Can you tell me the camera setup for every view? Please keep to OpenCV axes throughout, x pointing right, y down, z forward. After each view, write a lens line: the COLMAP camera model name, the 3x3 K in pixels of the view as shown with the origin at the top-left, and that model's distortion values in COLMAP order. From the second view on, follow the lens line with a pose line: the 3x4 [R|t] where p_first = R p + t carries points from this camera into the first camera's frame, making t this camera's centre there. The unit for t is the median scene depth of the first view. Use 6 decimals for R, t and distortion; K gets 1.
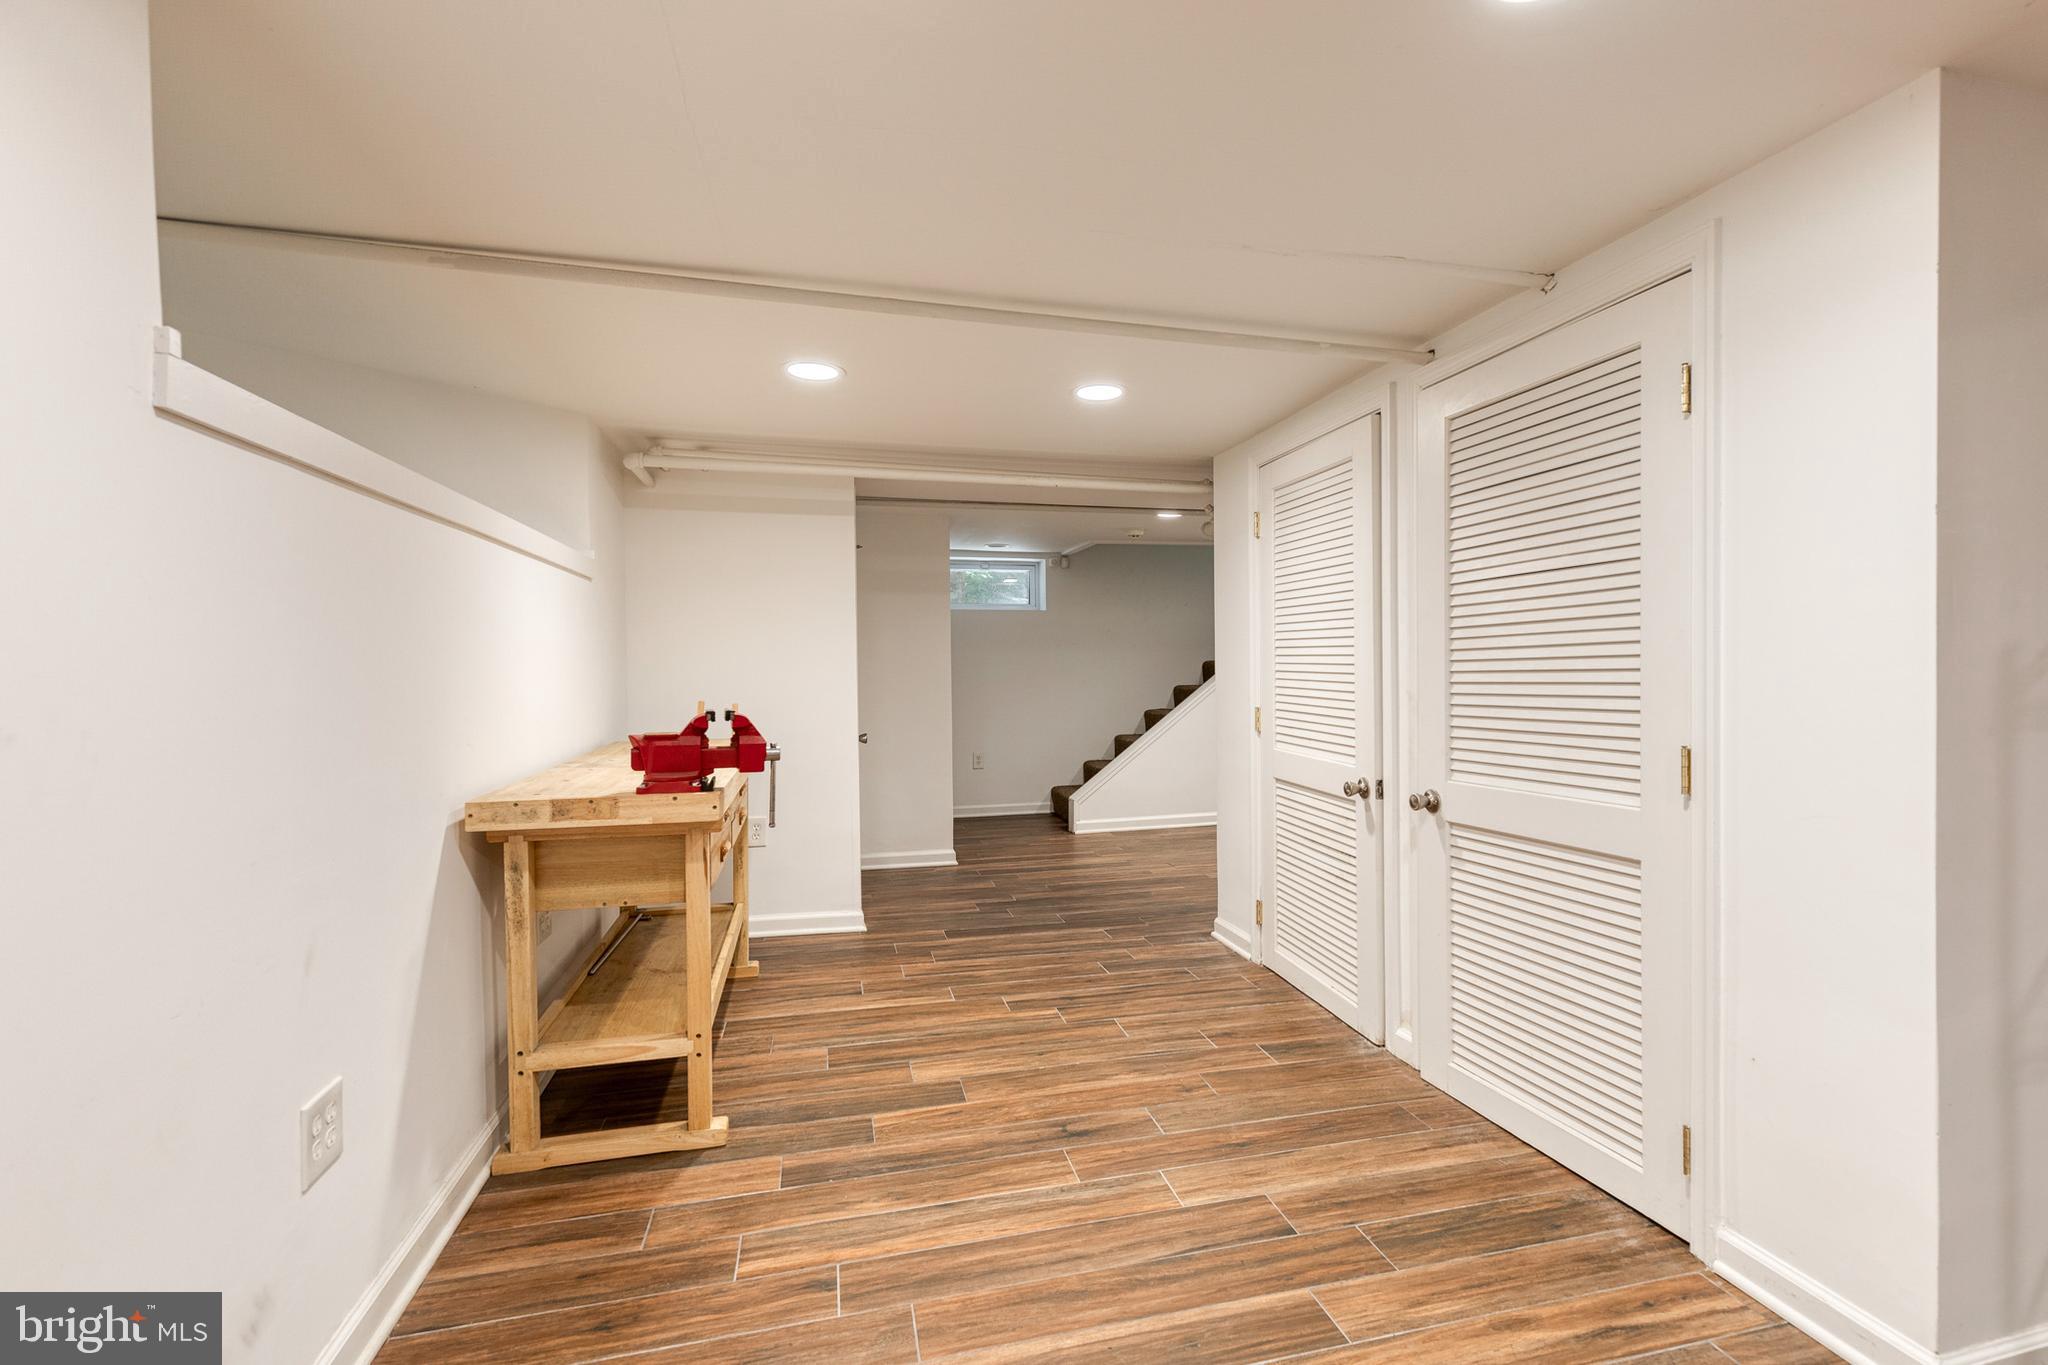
lens RADIAL K [[947.2, 0, 1052.7], [0, 947.2, 685.5], [0, 0, 1]] dist [0.010933, -0.000753]
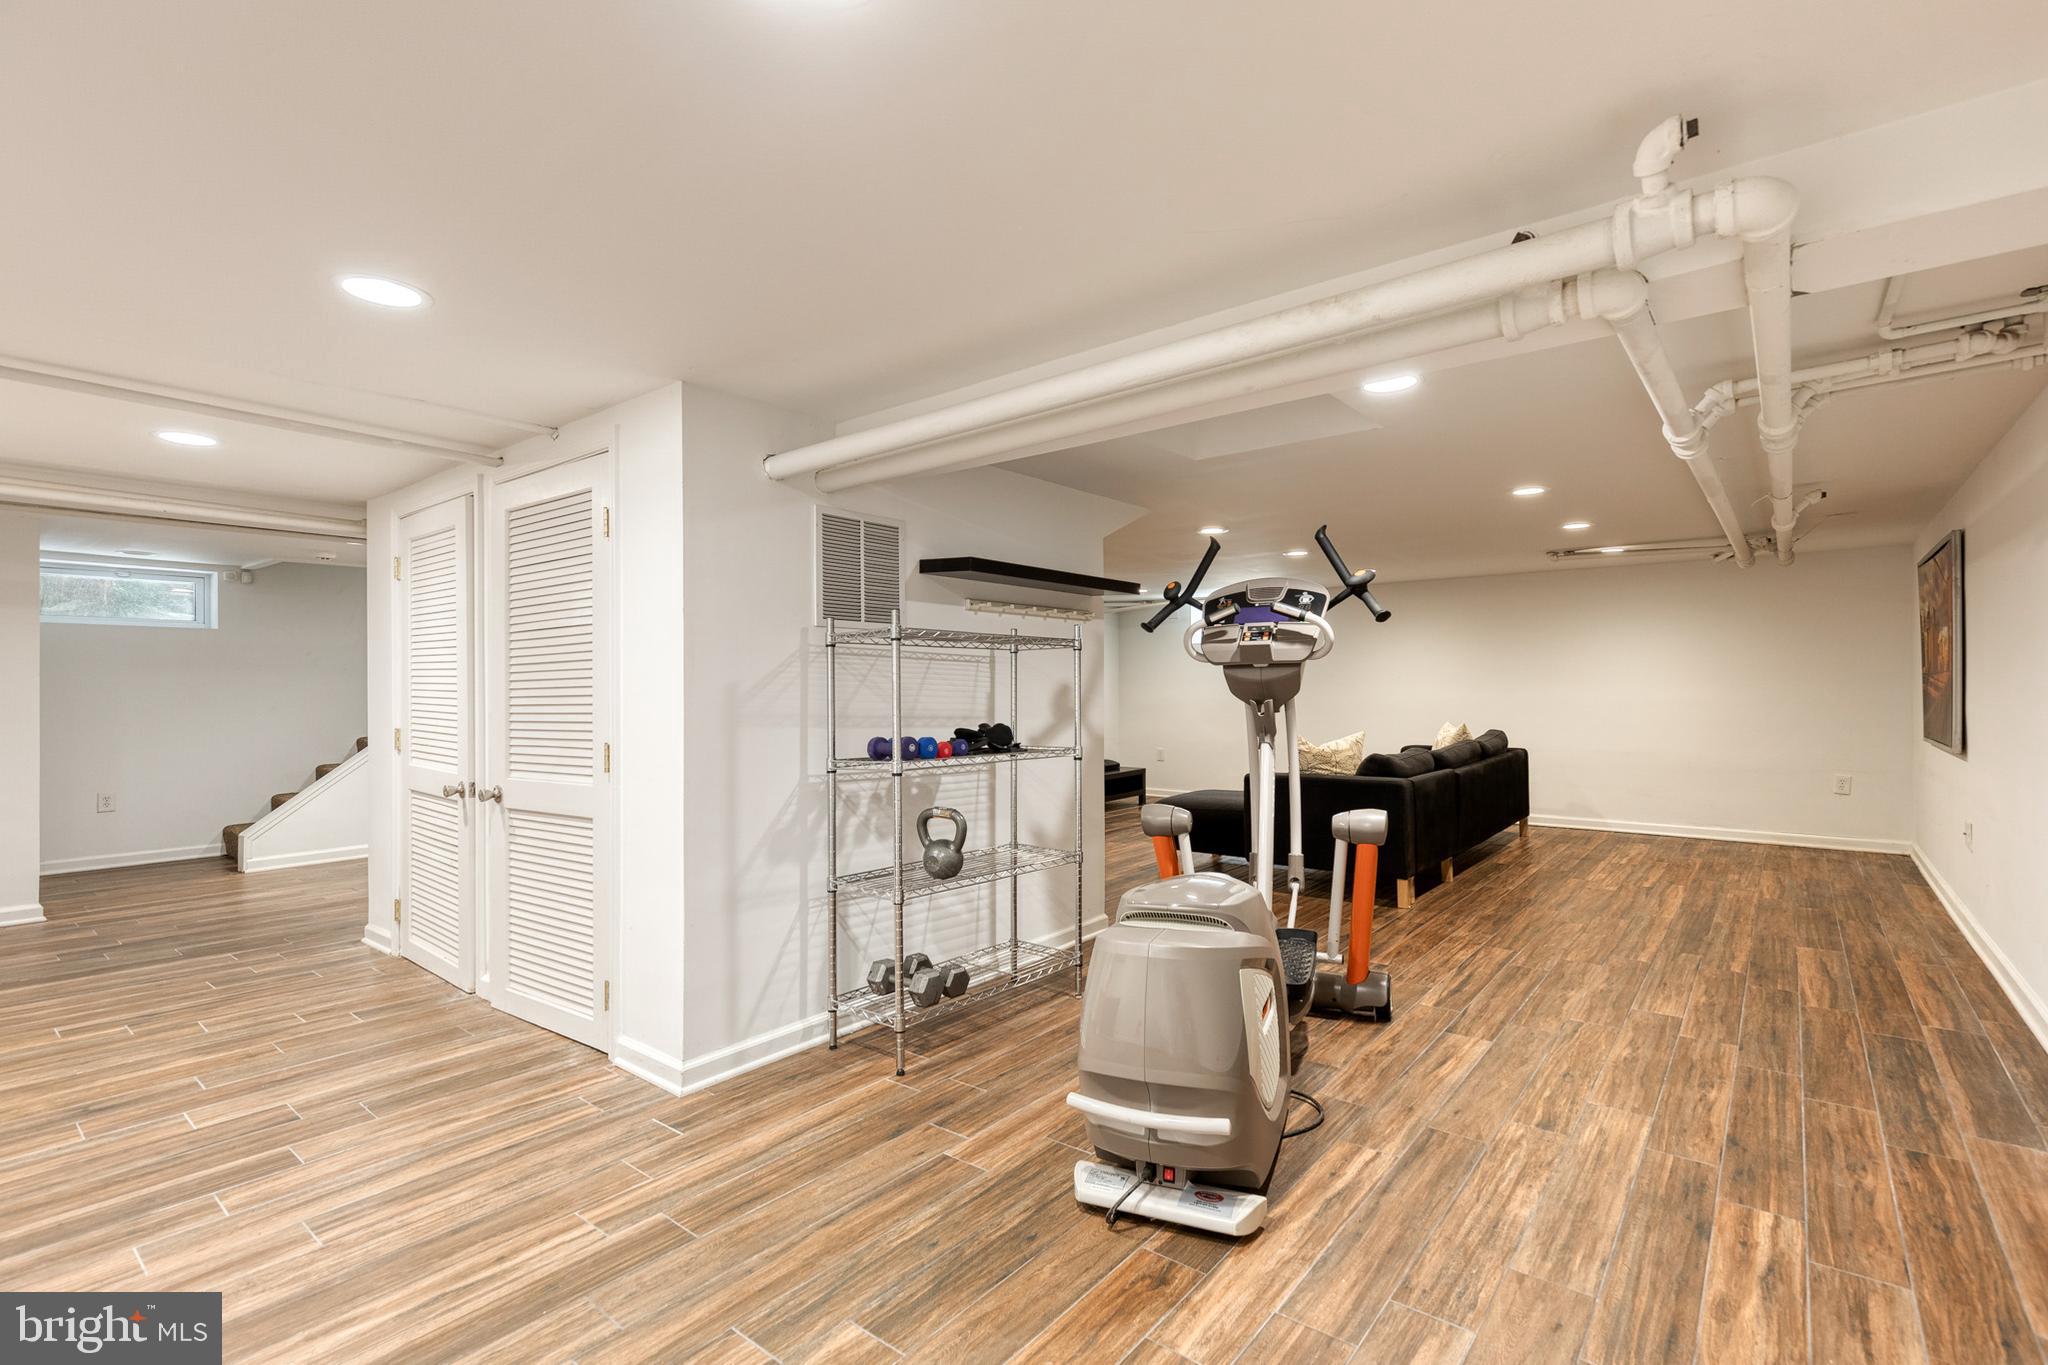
lens RADIAL K [[947.2, 0, 1052.7], [0, 947.2, 685.5], [0, 0, 1]] dist [0.010933, -0.000753]
pose [[0.796802, 0.009119, 0.604172, 0.188552], [0.007939, 0.999642, -0.025558, 0.008604], [-0.604188, 0.025161, 0.796444, -0.476837]]
